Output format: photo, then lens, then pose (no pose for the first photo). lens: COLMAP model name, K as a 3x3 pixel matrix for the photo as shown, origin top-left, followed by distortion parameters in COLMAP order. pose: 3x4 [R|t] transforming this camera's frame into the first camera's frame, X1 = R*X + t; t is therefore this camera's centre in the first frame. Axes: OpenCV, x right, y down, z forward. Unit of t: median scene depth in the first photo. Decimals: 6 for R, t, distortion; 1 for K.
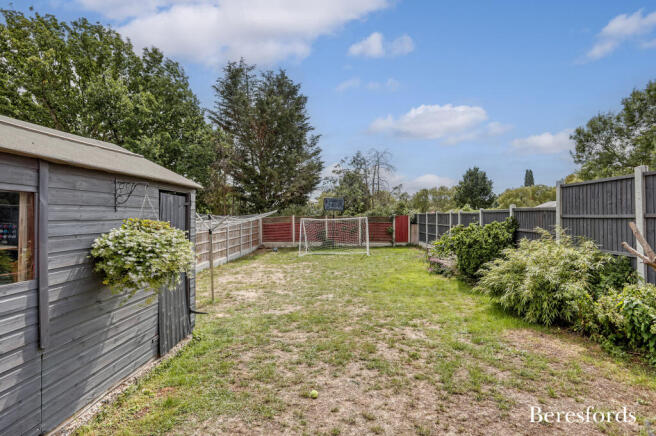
lens RADIAL K [[369.6, 0, 325.4], [0, 369.6, 216.6], [0, 0, 1]] dist [0.002284, 0.001818]
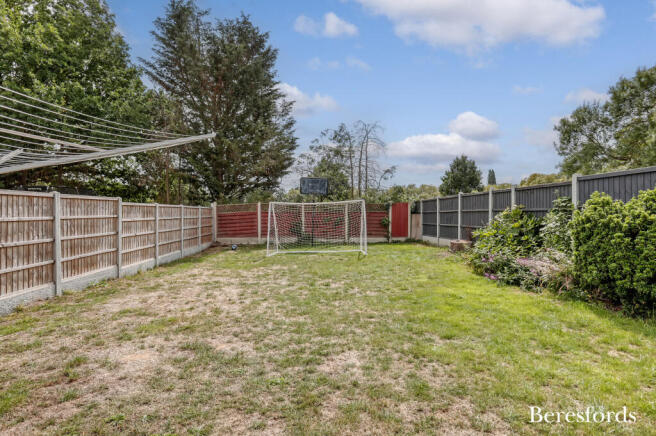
lens RADIAL K [[369.6, 0, 327.5], [0, 369.6, 214.7], [0, 0, 1]] dist [0.002284, 0.001818]
pose [[0.995515, 0.000971, 0.094602, -0.017336], [-0.000659, 0.999994, -0.003336, 0.022606], [-0.094605, 0.003258, 0.995510, 0.217297]]
